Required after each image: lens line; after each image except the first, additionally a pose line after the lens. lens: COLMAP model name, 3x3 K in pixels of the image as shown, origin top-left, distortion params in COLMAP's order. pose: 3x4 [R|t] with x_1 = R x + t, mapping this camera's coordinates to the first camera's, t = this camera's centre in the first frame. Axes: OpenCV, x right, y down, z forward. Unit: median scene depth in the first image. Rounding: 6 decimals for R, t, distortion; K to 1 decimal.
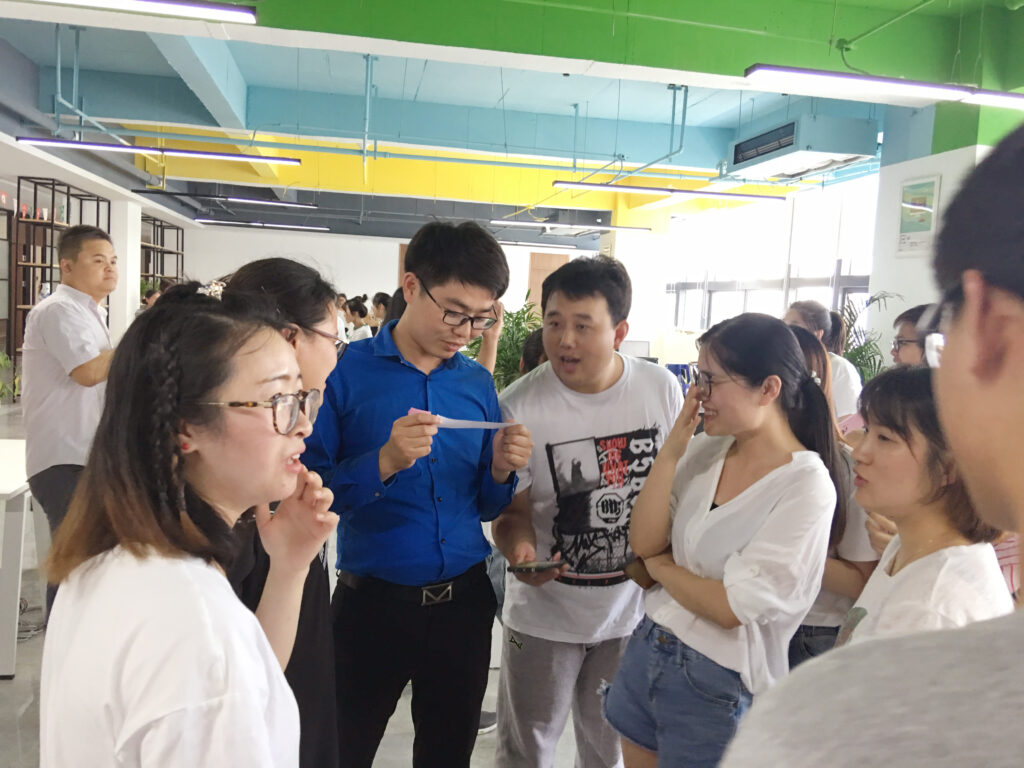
lens RADIAL K [[867.1, 0, 512.0], [0, 867.1, 384.0], [0, 0, 1]] dist [0.072859, -0.127761]
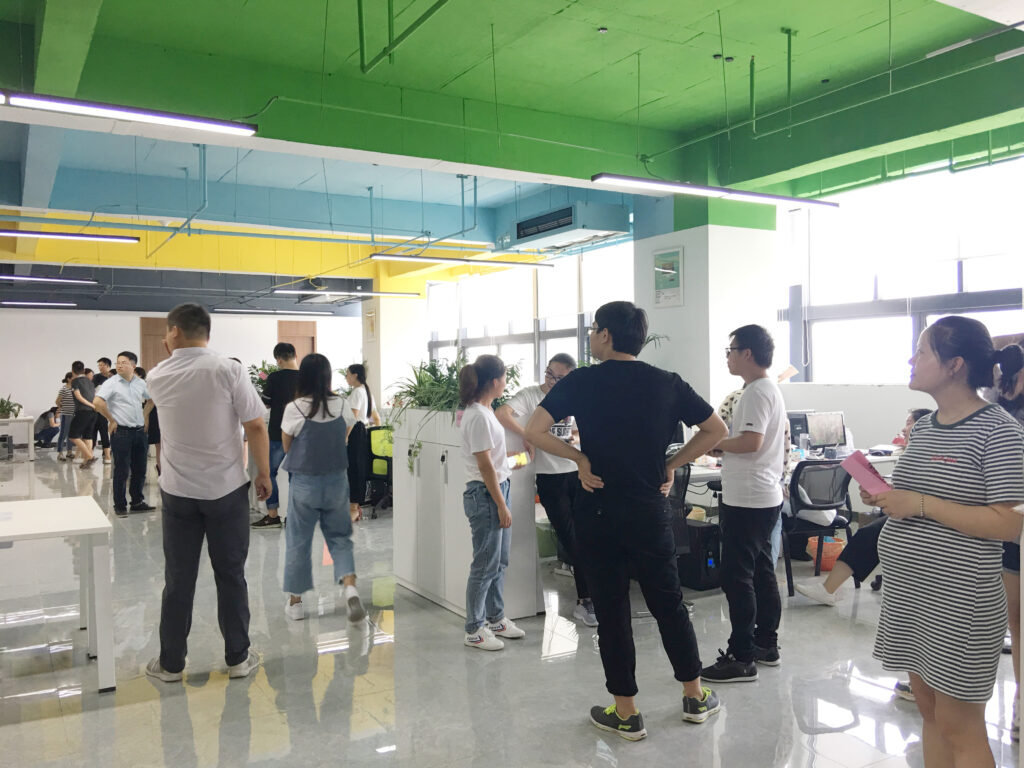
lens RADIAL K [[867.1, 0, 512.0], [0, 867.1, 384.0], [0, 0, 1]] dist [0.072859, -0.127761]
pose [[0.934123, -0.068608, 0.350296, -0.192634], [0.094675, 0.993828, -0.057821, 0.021168], [-0.344167, 0.087176, 0.934853, -0.121802]]
